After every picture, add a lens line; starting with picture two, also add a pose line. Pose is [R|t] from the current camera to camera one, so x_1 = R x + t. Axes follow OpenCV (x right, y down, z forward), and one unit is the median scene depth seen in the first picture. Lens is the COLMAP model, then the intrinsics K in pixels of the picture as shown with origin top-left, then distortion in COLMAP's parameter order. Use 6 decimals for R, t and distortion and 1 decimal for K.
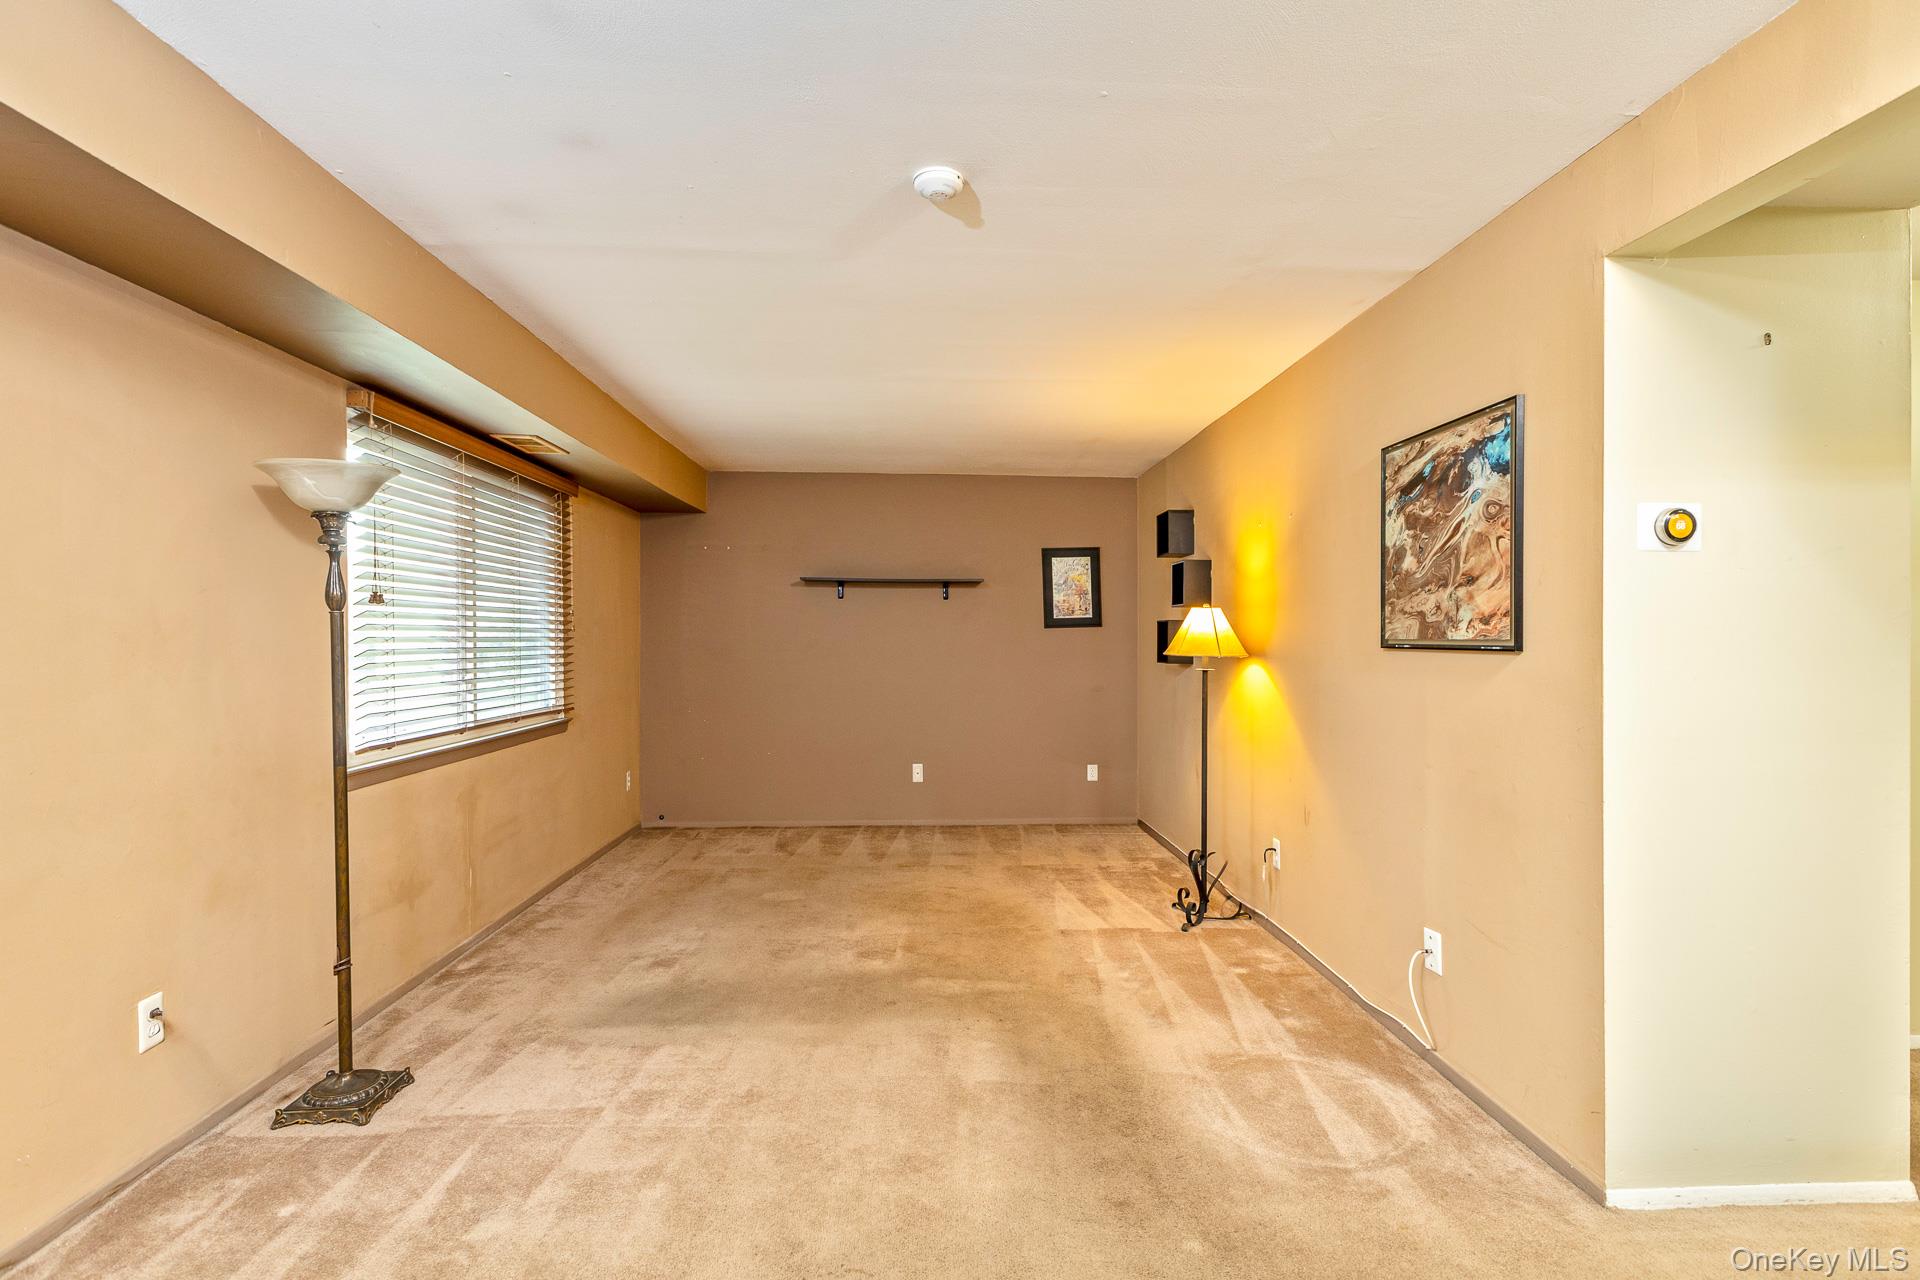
lens RADIAL K [[859.0, 0, 978.9], [0, 859.0, 655.0], [0, 0, 1]] dist [0.001370, 0.000423]
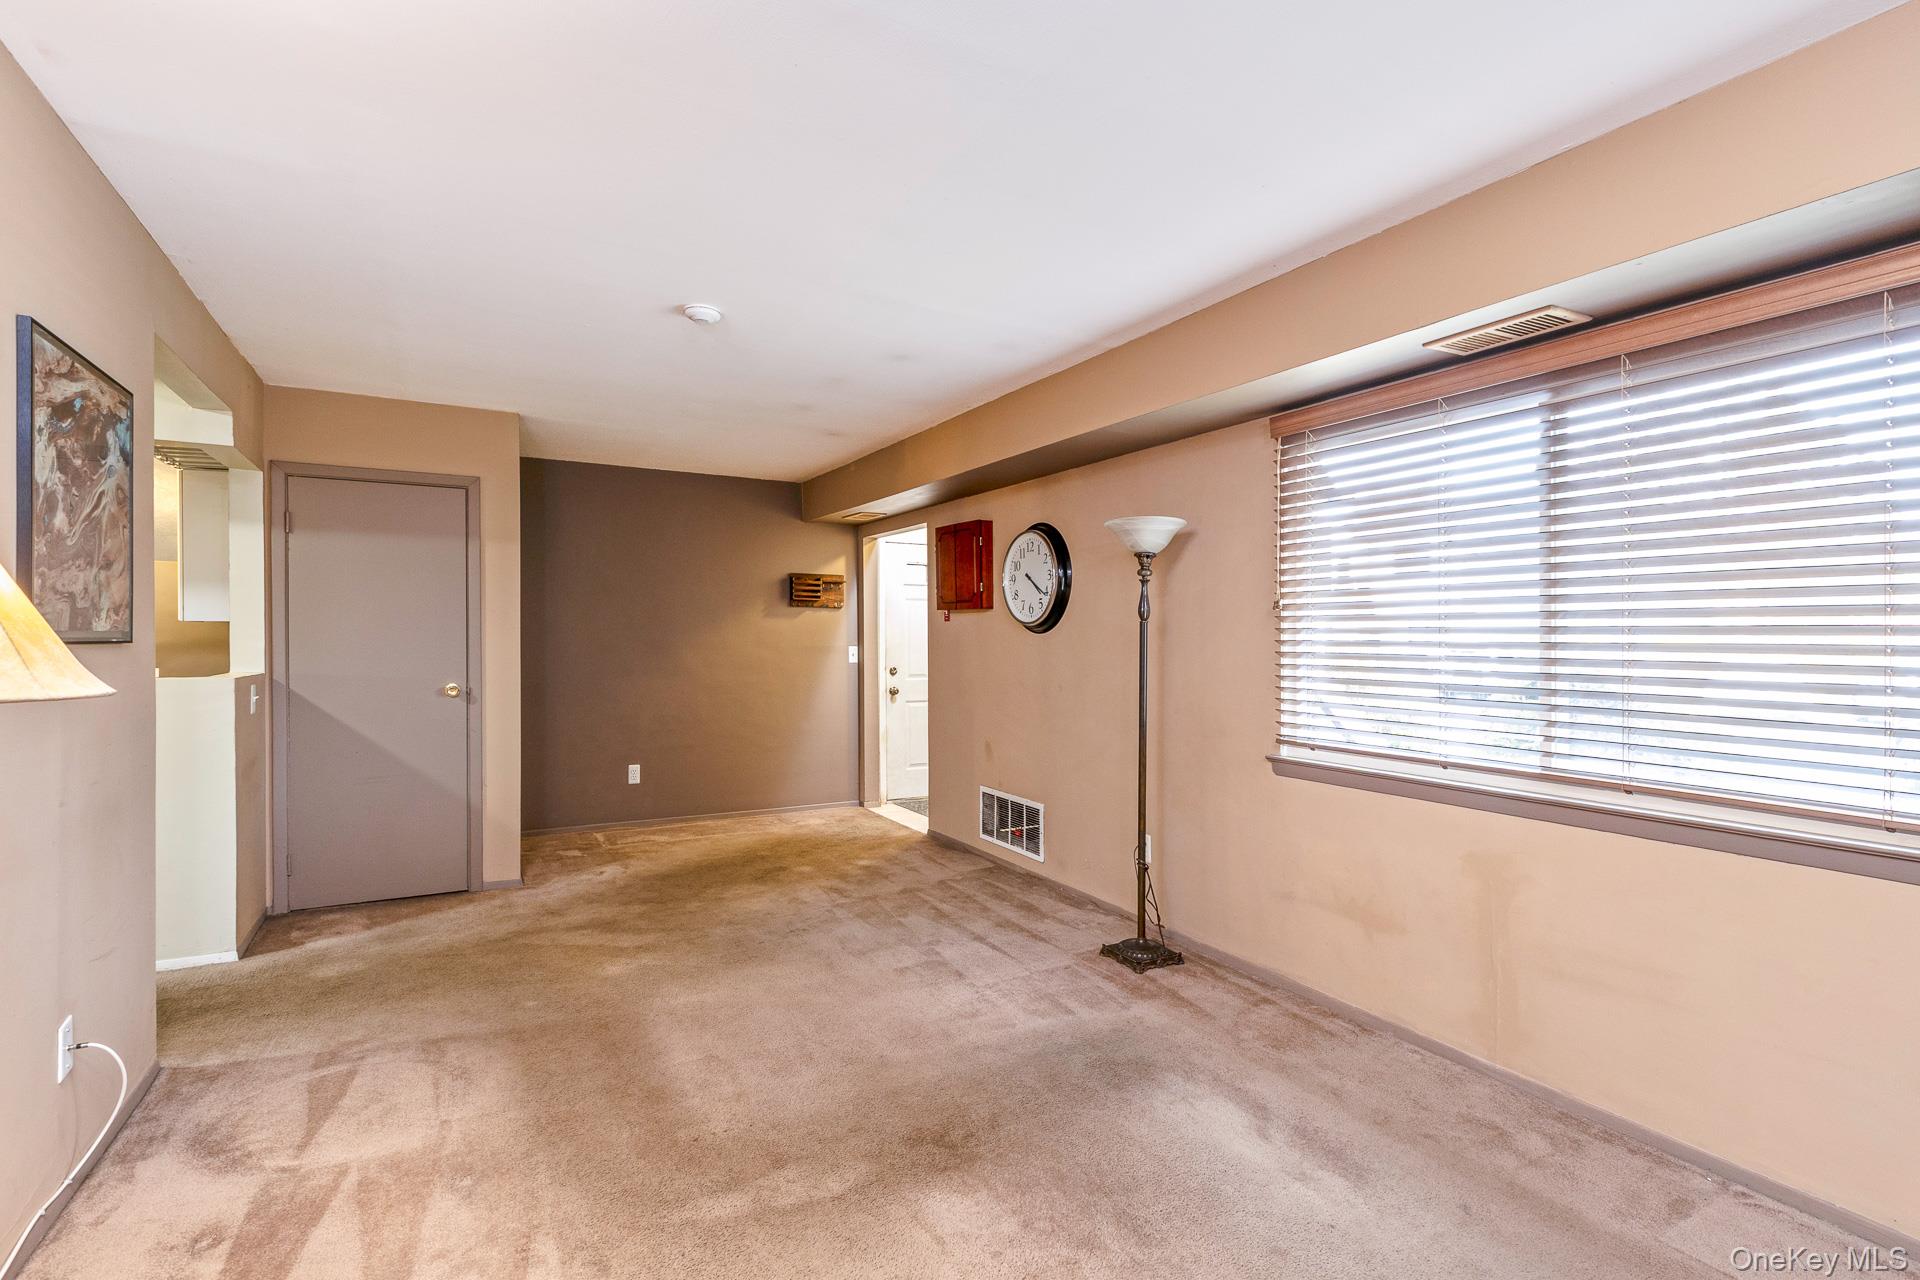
lens RADIAL K [[856.6, 0, 960.0], [0, 856.6, 640.0], [0, 0, 1]] dist [0.001607, 0.000997]
pose [[-0.895059, -0.007439, -0.445885, 0.161213], [-0.018034, 0.999647, 0.019523, -0.037649], [0.445583, 0.025515, -0.894877, 1.965632]]
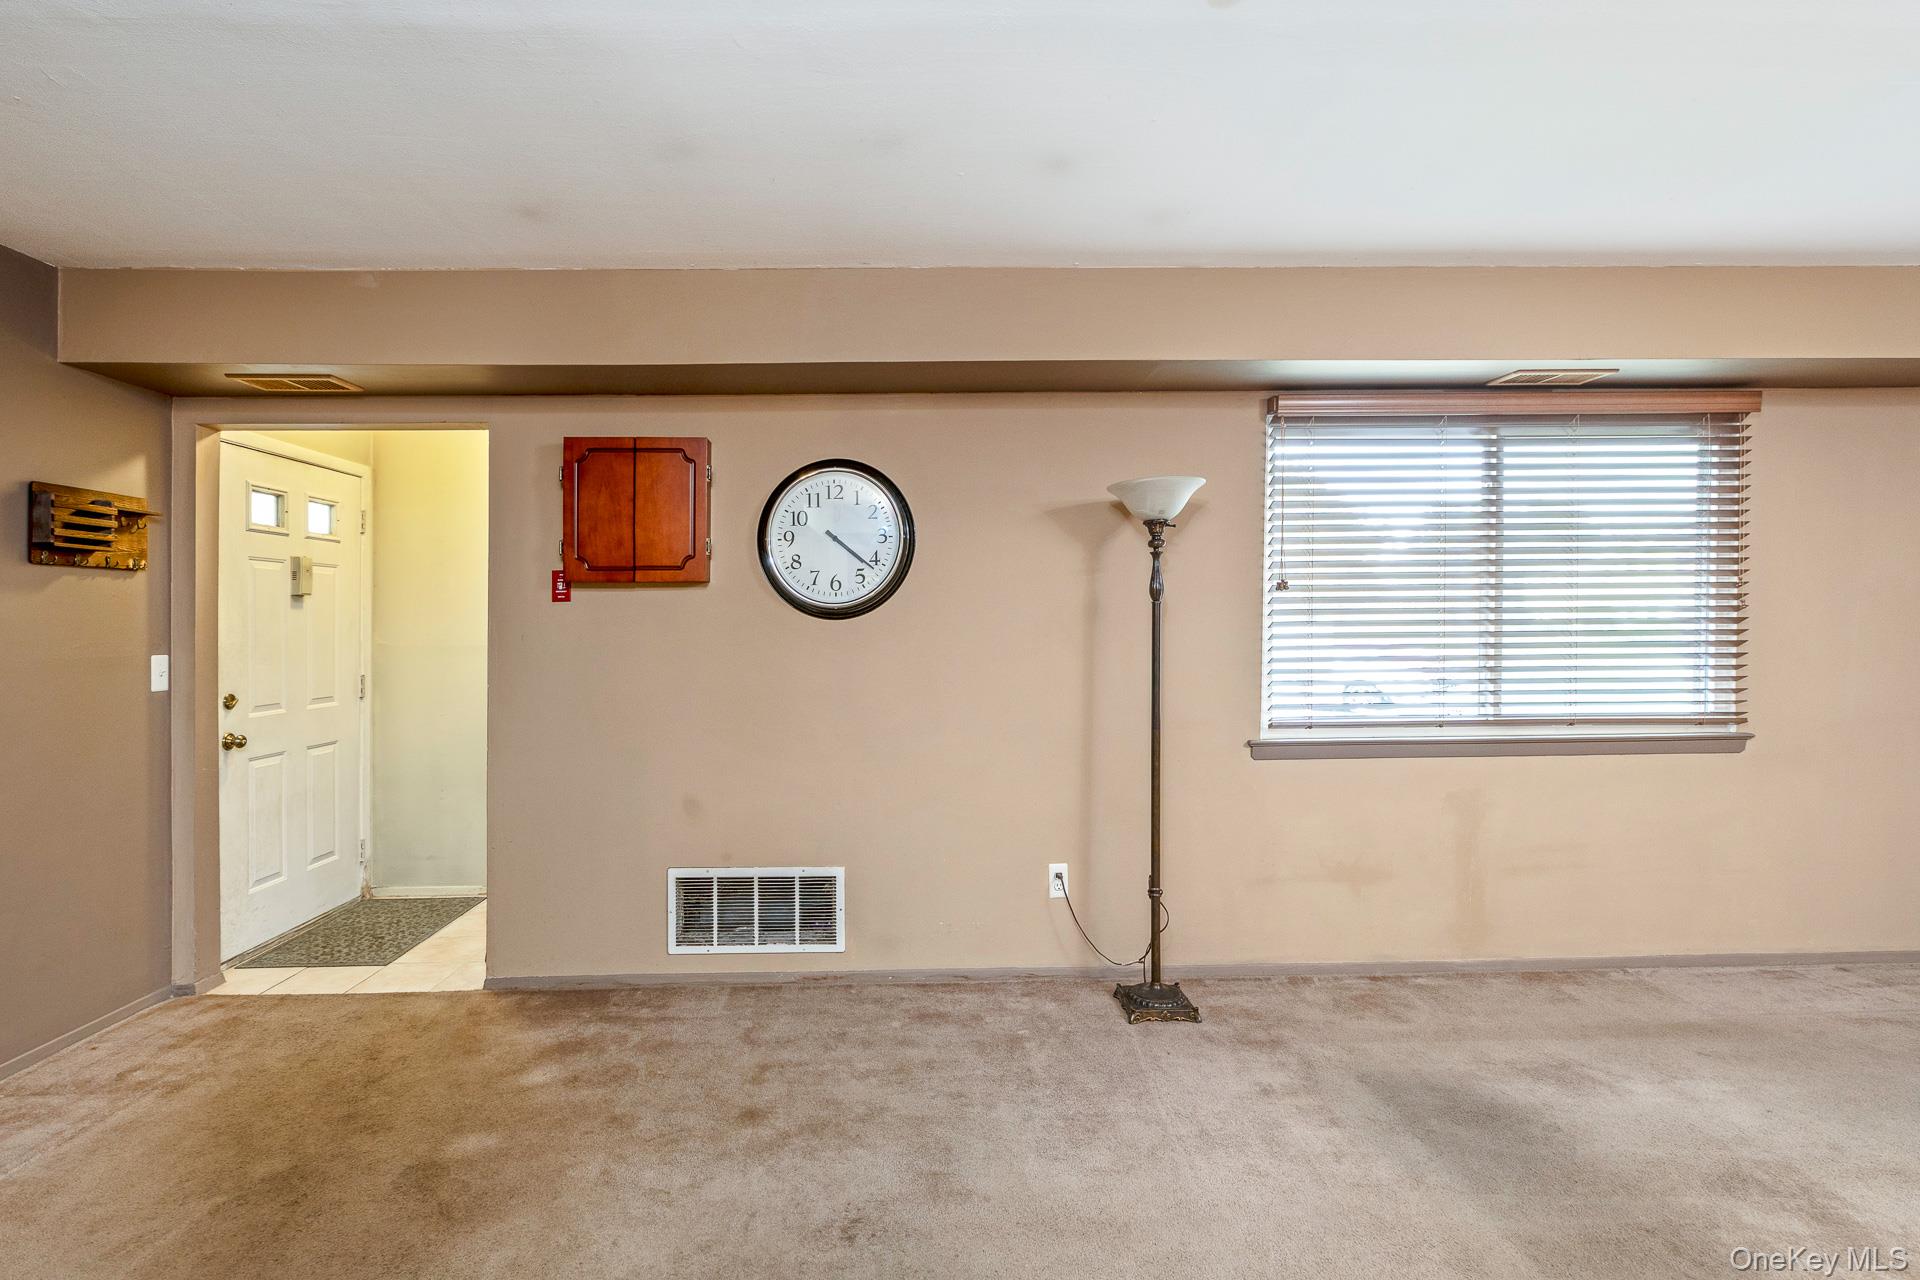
lens RADIAL K [[902.3, 0, 968.1], [0, 902.3, 611.5], [0, 0, 1]] dist [-0.002165, -0.000176]
pose [[-0.047144, -0.015702, -0.998765, 0.492811], [-0.008649, 0.999845, -0.015311, -0.013356], [0.998851, 0.007916, -0.047272, 0.721989]]
